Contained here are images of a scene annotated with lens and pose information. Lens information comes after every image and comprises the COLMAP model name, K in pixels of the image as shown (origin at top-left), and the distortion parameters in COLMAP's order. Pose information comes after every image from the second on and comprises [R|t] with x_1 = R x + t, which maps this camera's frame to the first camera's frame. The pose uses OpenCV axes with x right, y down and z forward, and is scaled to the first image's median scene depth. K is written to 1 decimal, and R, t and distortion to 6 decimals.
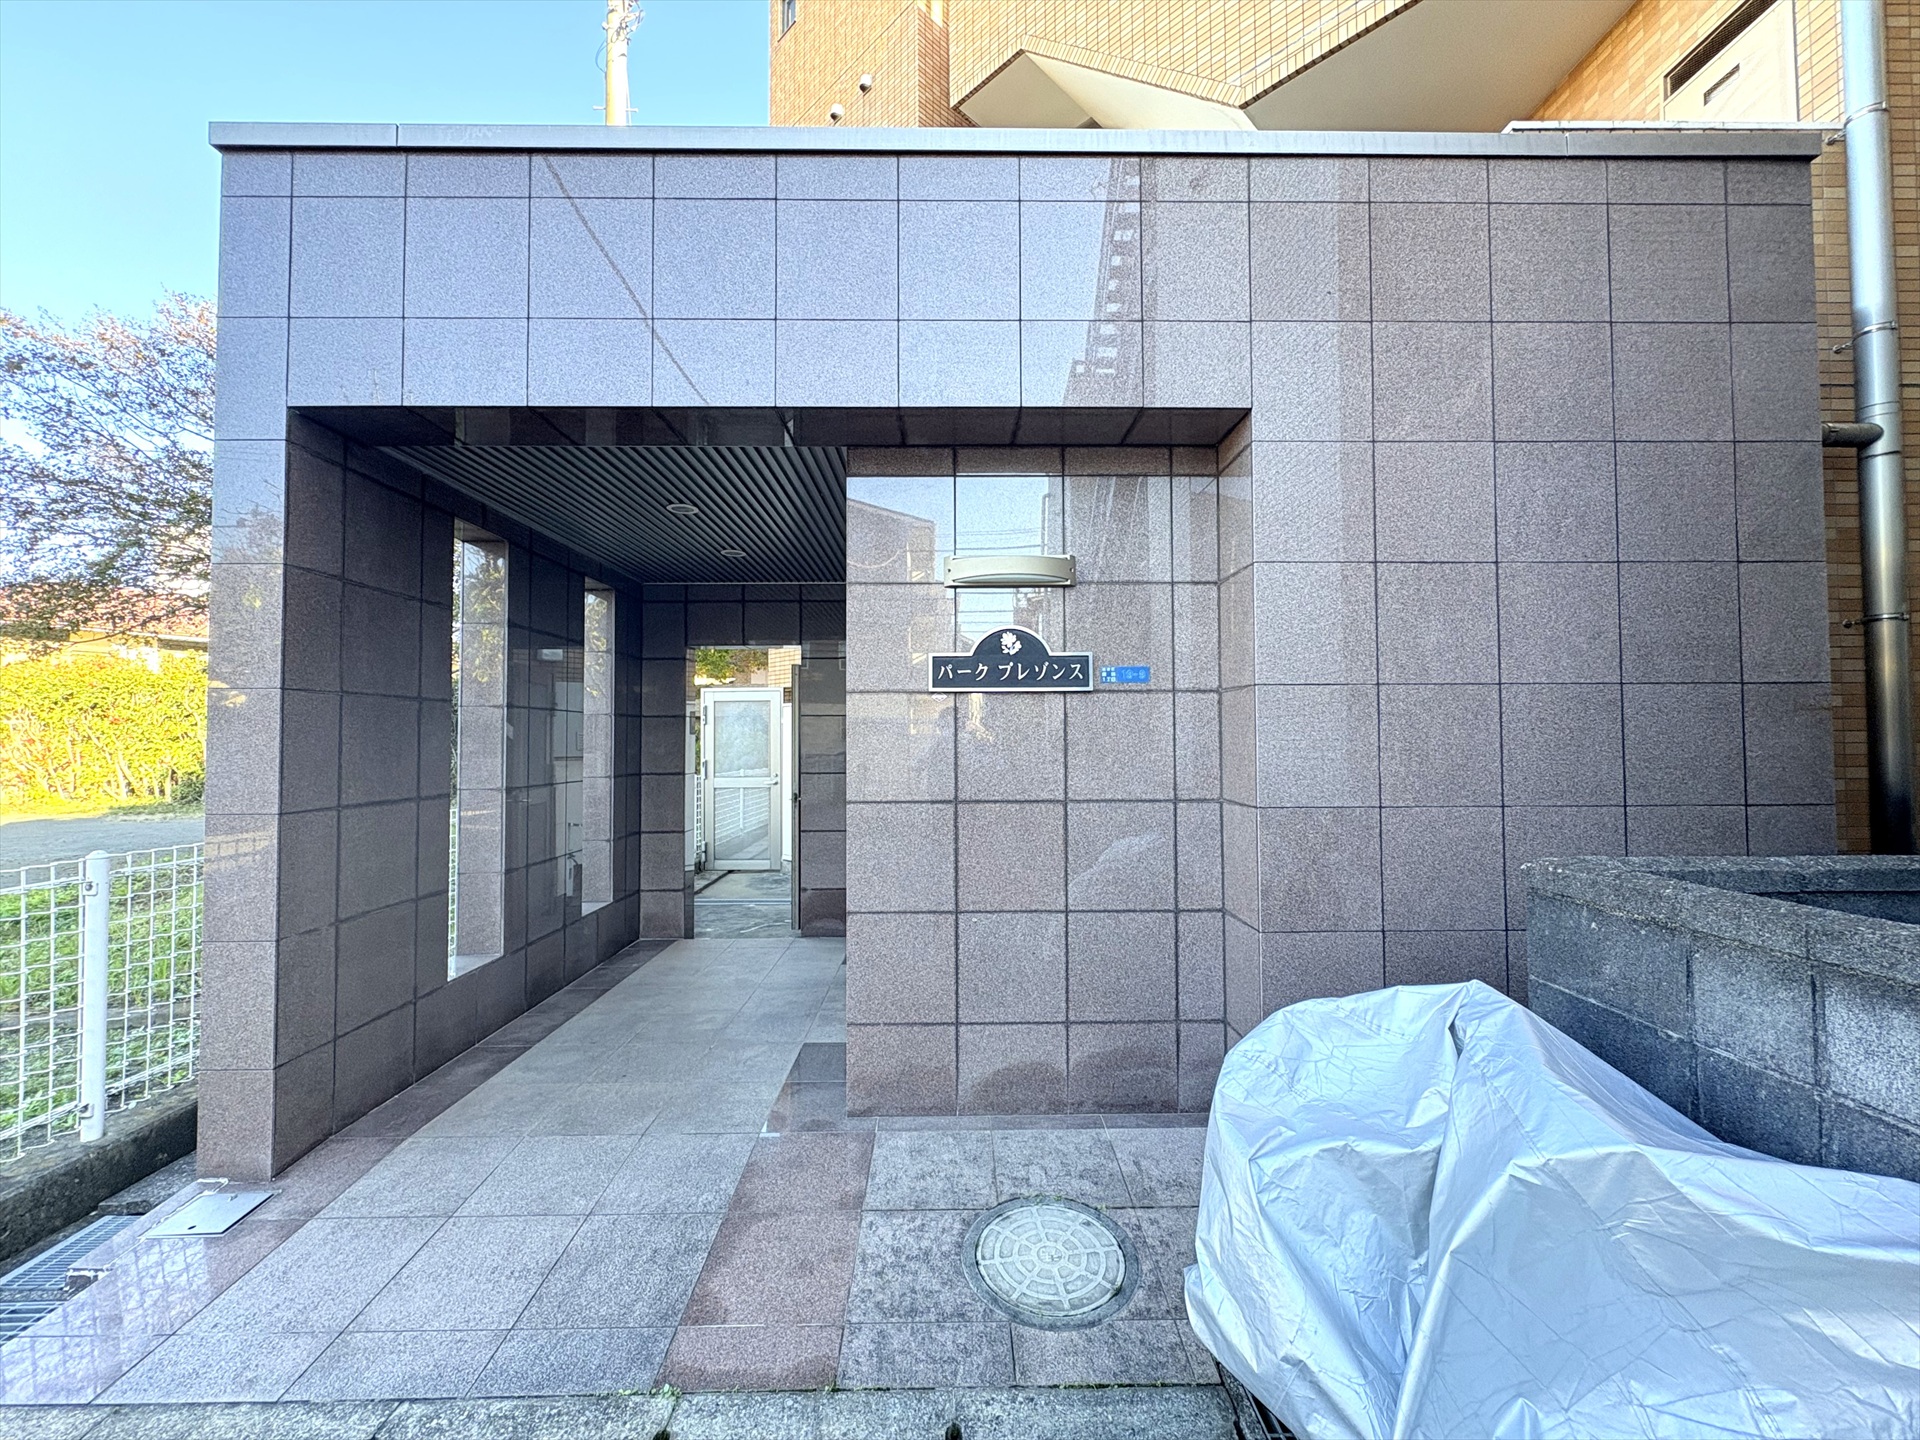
lens RADIAL K [[778.5, 0, 960.0], [0, 778.5, 720.0], [0, 0, 1]] dist [-0.000911, 0.000139]
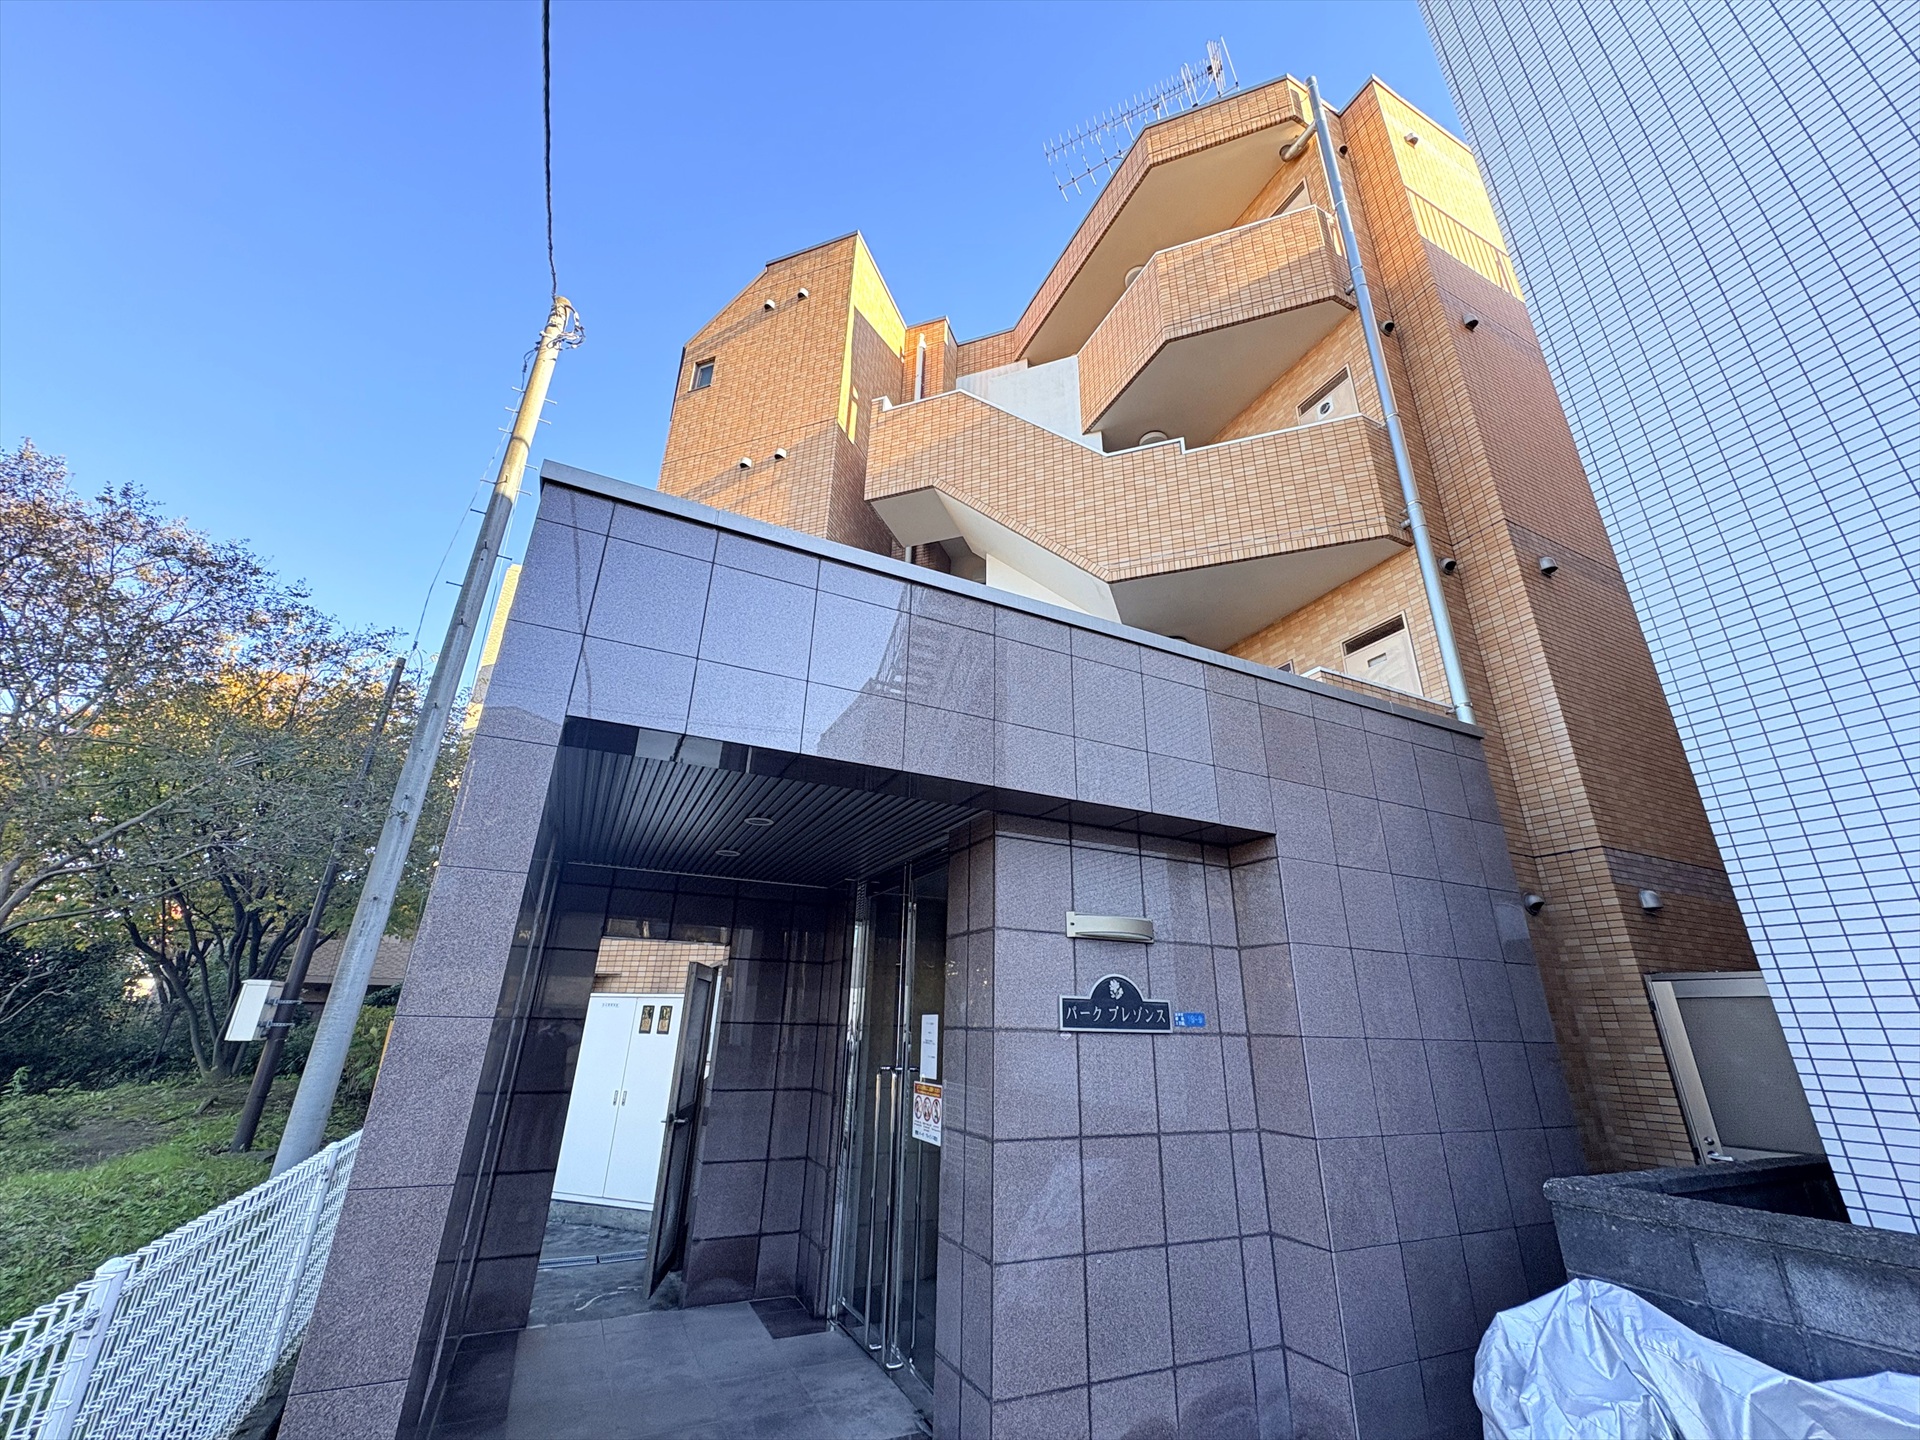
lens RADIAL K [[773.3, 0, 960.0], [0, 773.3, 711.0], [0, 0, 1]] dist [-0.000493, 0.000420]
pose [[0.902266, 0.185830, 0.389079, -0.708864], [-0.037704, 0.932908, -0.358136, -0.062561], [-0.429527, 0.308464, 0.848738, -0.057457]]
